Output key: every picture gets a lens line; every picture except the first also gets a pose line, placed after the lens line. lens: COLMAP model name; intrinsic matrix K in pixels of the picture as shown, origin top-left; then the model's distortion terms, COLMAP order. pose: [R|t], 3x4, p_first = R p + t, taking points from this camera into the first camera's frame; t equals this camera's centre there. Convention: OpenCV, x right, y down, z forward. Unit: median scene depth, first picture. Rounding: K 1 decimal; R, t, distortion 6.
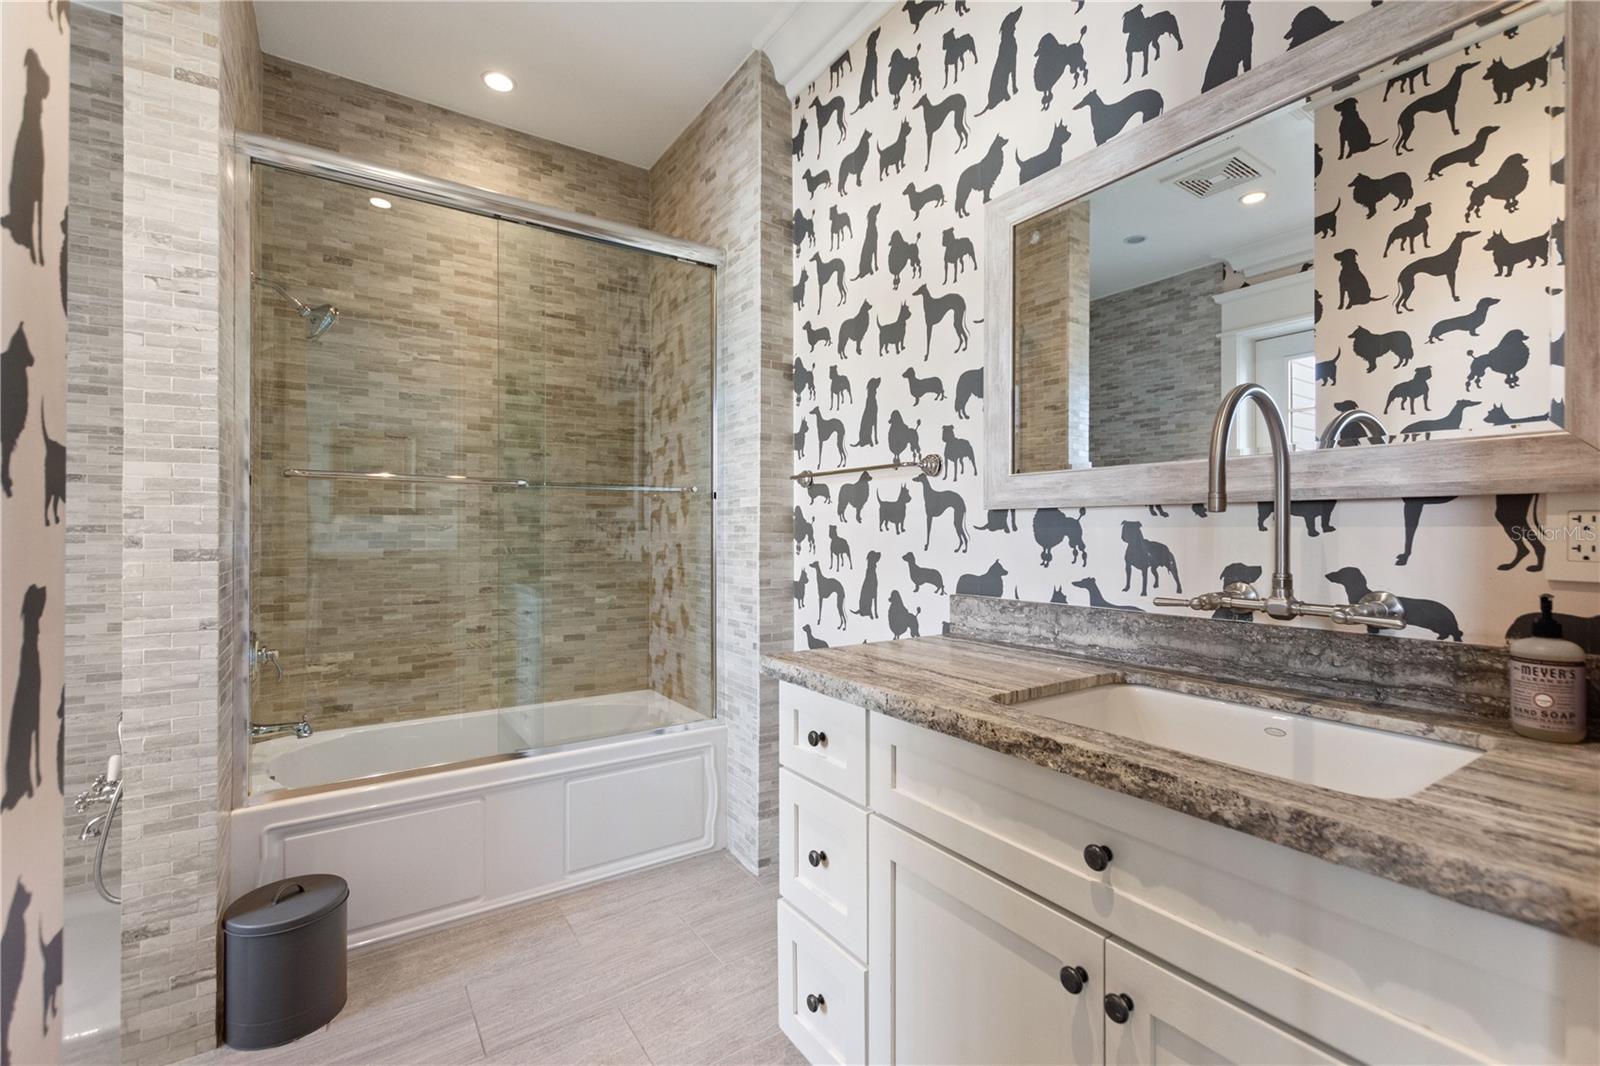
lens RADIAL K [[697.5, 0, 793.7], [0, 697.5, 517.0], [0, 0, 1]] dist [0.009942, -0.004080]
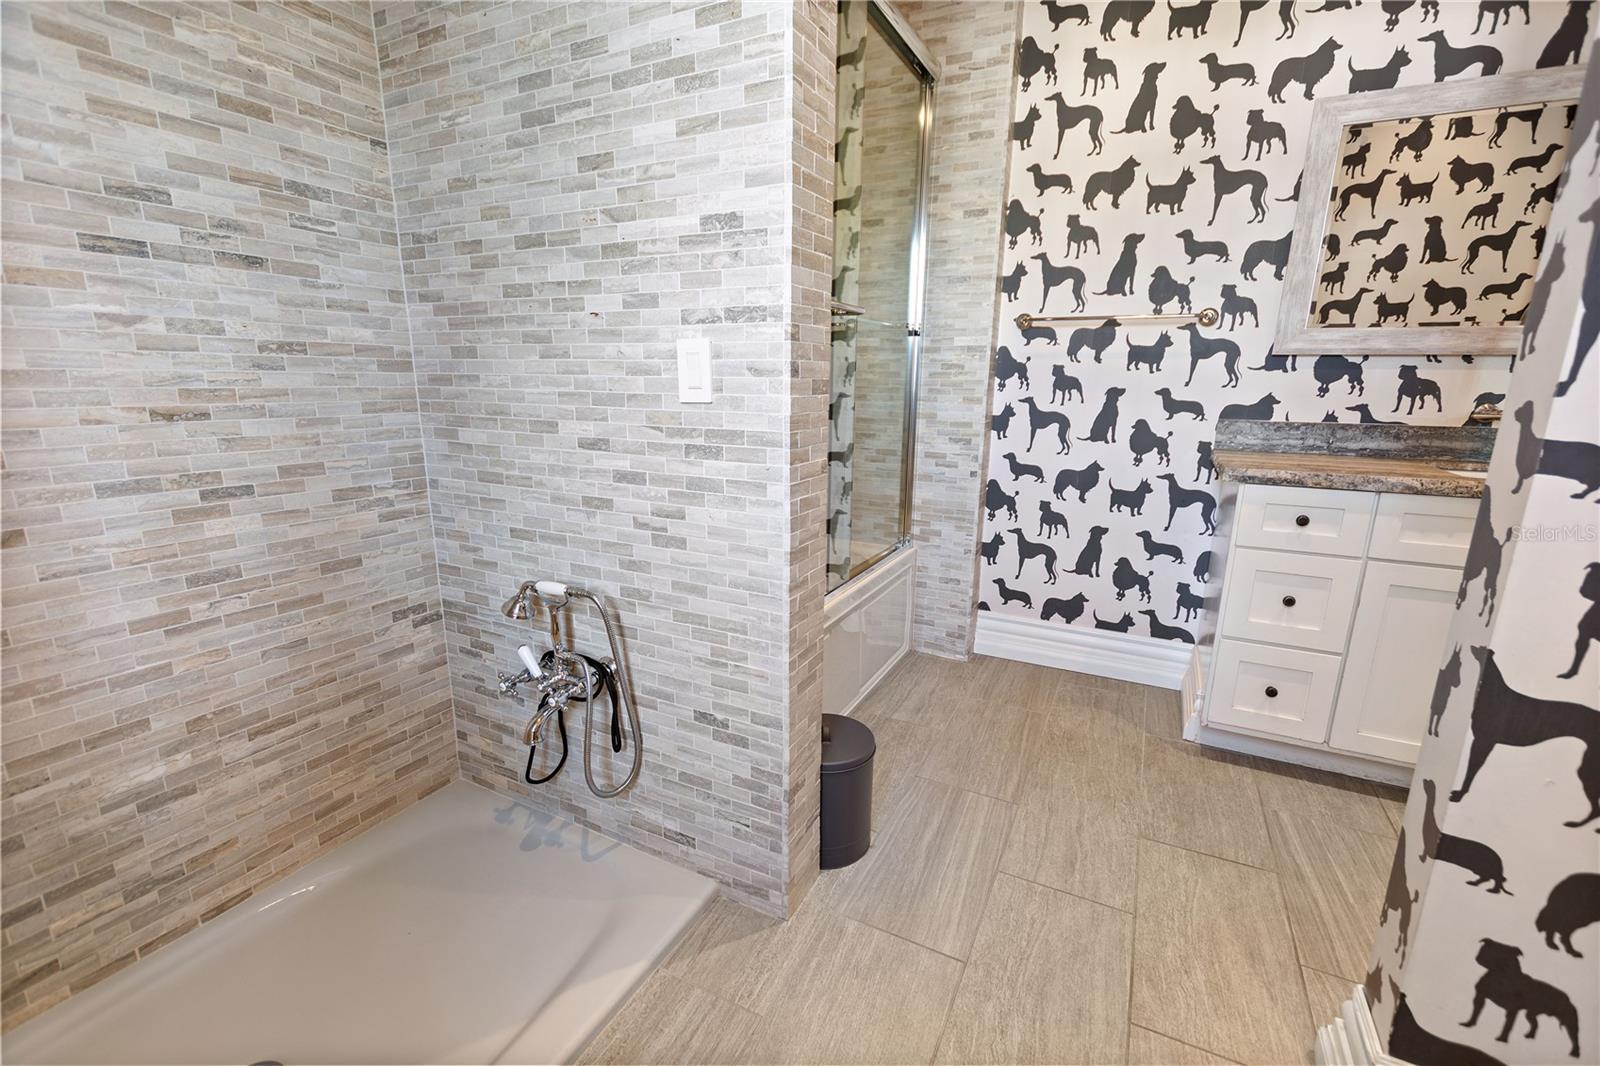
lens RADIAL K [[697.5, 0, 806.1], [0, 697.5, 534.0], [0, 0, 1]] dist [0.009942, -0.004080]
pose [[0.870471, -0.098110, 0.482343, -1.068588], [-0.022984, 0.970764, 0.238934, 0.020758], [-0.491683, -0.219071, 0.842767, 0.208402]]
